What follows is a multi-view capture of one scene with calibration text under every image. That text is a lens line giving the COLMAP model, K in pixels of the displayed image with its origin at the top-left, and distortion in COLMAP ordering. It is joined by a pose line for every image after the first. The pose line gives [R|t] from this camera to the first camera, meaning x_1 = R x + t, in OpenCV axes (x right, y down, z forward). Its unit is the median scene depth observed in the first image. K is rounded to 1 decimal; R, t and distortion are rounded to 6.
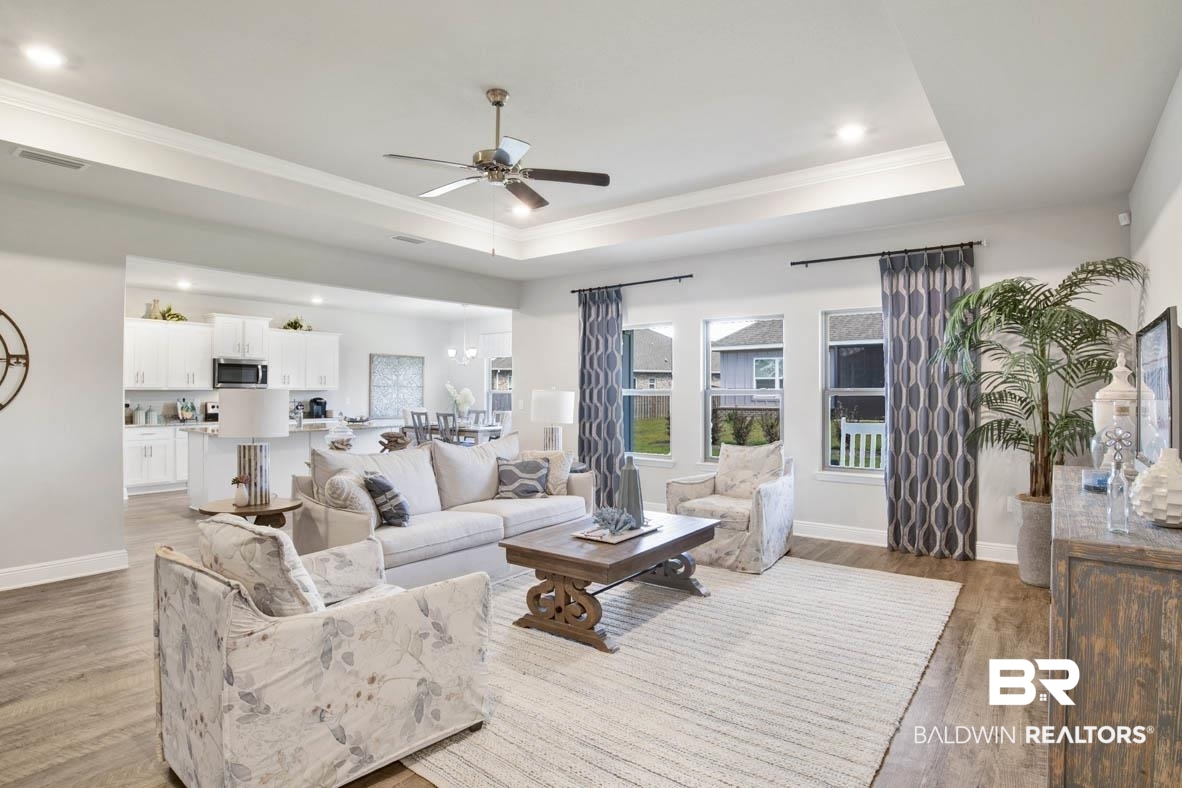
lens RADIAL K [[627.6, 0, 587.5], [0, 627.6, 383.6], [0, 0, 1]] dist [-0.054857, 0.006129]
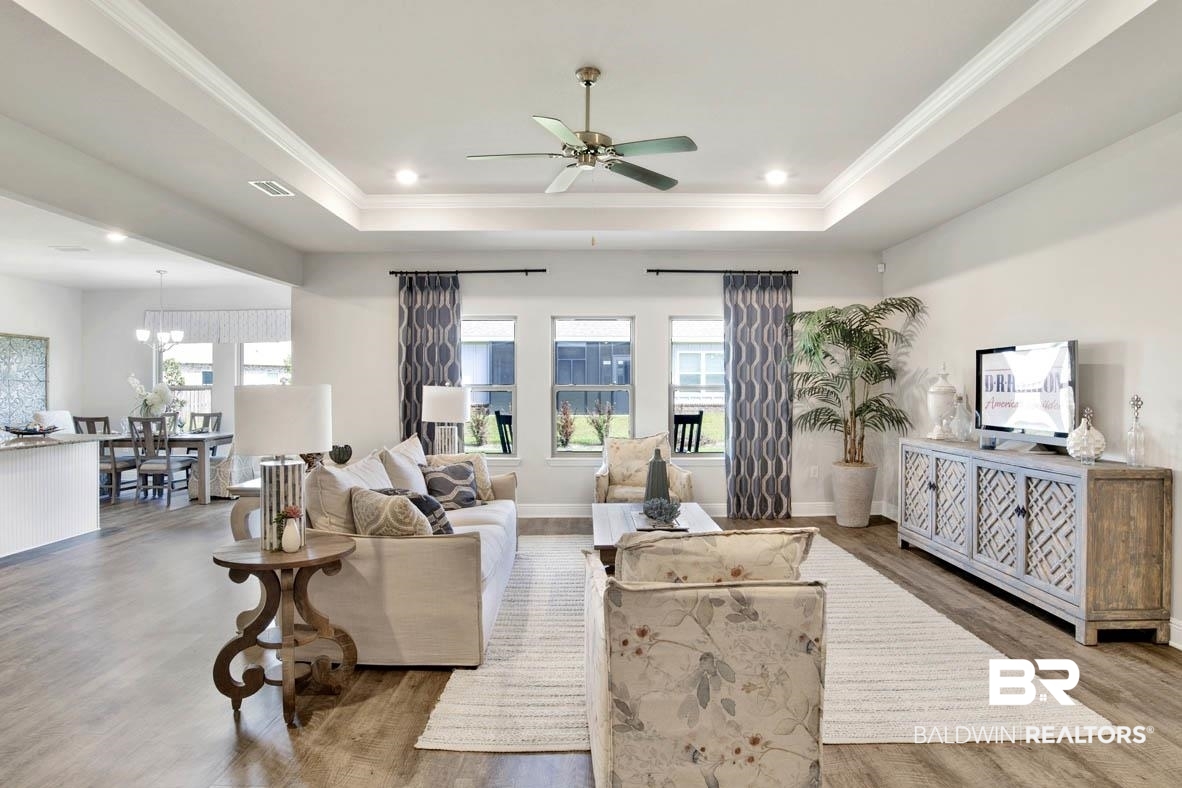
lens RADIAL K [[679.5, 0, 590.2], [0, 679.5, 387.3], [0, 0, 1]] dist [-0.057192, -0.002128]
pose [[0.789949, -0.002392, 0.613167, -0.387133], [-0.005911, 0.999916, 0.011515, -0.000162], [-0.613144, -0.012721, 0.789869, 0.092259]]
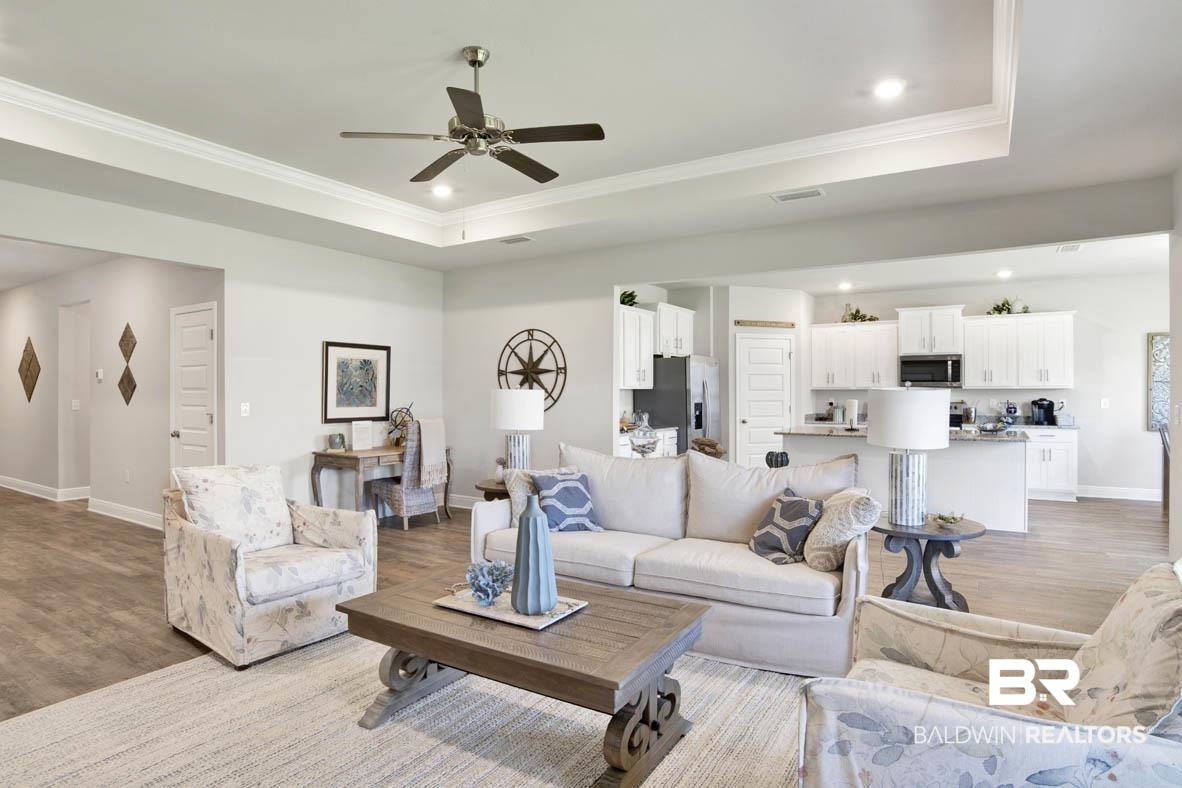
lens RADIAL K [[627.6, 0, 598.4], [0, 627.6, 404.2], [0, 0, 1]] dist [-0.054857, 0.006129]
pose [[0.114414, 0.018493, -0.993261, 0.360120], [0.016224, 0.999659, 0.020481, 0.007551], [0.993301, -0.018458, 0.114075, 0.523353]]
